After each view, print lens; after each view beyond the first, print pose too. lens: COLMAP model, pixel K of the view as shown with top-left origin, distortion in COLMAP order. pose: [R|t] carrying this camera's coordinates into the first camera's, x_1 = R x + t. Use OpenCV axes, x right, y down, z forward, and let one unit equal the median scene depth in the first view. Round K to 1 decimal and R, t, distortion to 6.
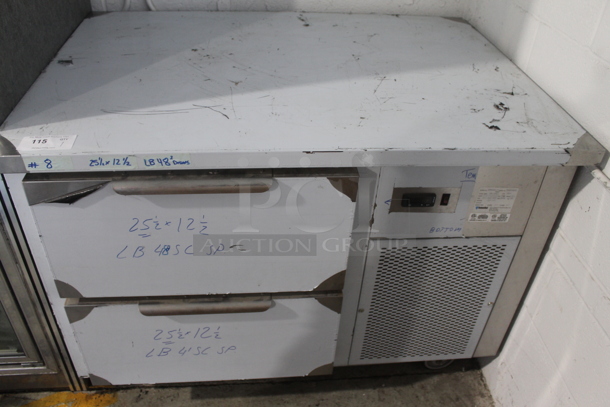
lens RADIAL K [[515.6, 0, 301.7], [0, 515.6, 202.6], [0, 0, 1]] dist [-0.130229, 0.077973]
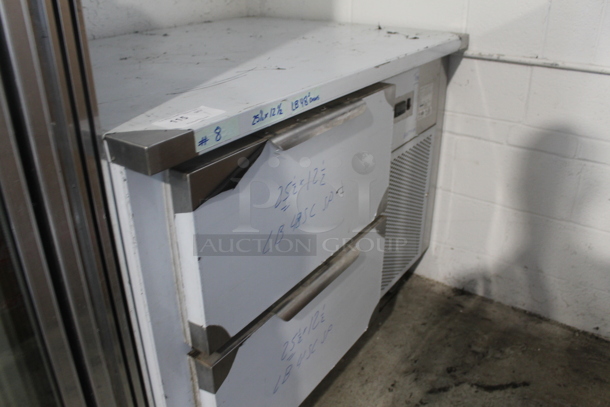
lens RADIAL K [[515.6, 0, 306.5], [0, 515.6, 198.3], [0, 0, 1]] dist [-0.130229, 0.077973]
pose [[0.640225, -0.374132, 0.670923, -0.669514], [0.487312, 0.872956, 0.021779, 0.038542], [-0.593834, 0.313006, 0.741207, 0.255326]]
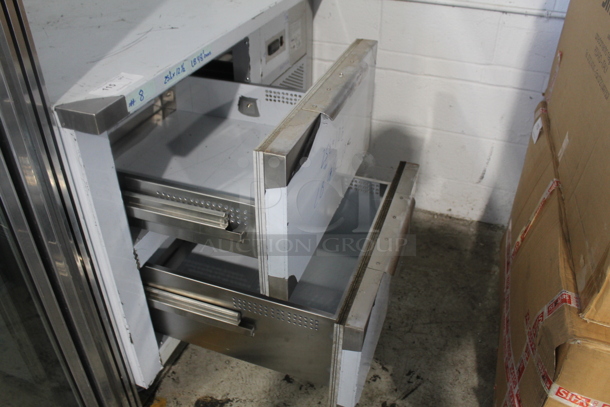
lens RADIAL K [[515.6, 0, 303.4], [0, 515.6, 200.2], [0, 0, 1]] dist [-0.130229, 0.077973]
pose [[0.436203, -0.550417, 0.711876, -0.815578], [0.553972, 0.787681, 0.269582, -0.005047], [-0.709113, 0.276767, 0.648504, 0.124149]]
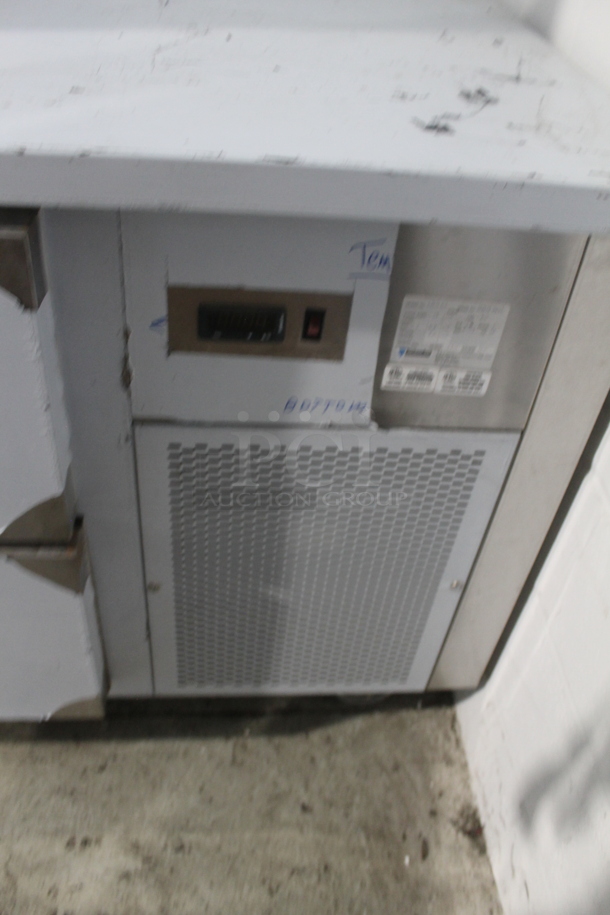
lens RADIAL K [[773.4, 0, 302.6], [0, 773.4, 458.8], [0, 0, 1]] dist [-0.130229, 0.077973]
pose [[0.998894, 0.039656, 0.025262, 0.222495], [-0.041760, 0.995149, 0.089080, 0.036784], [-0.021607, -0.090037, 0.995704, 0.348545]]
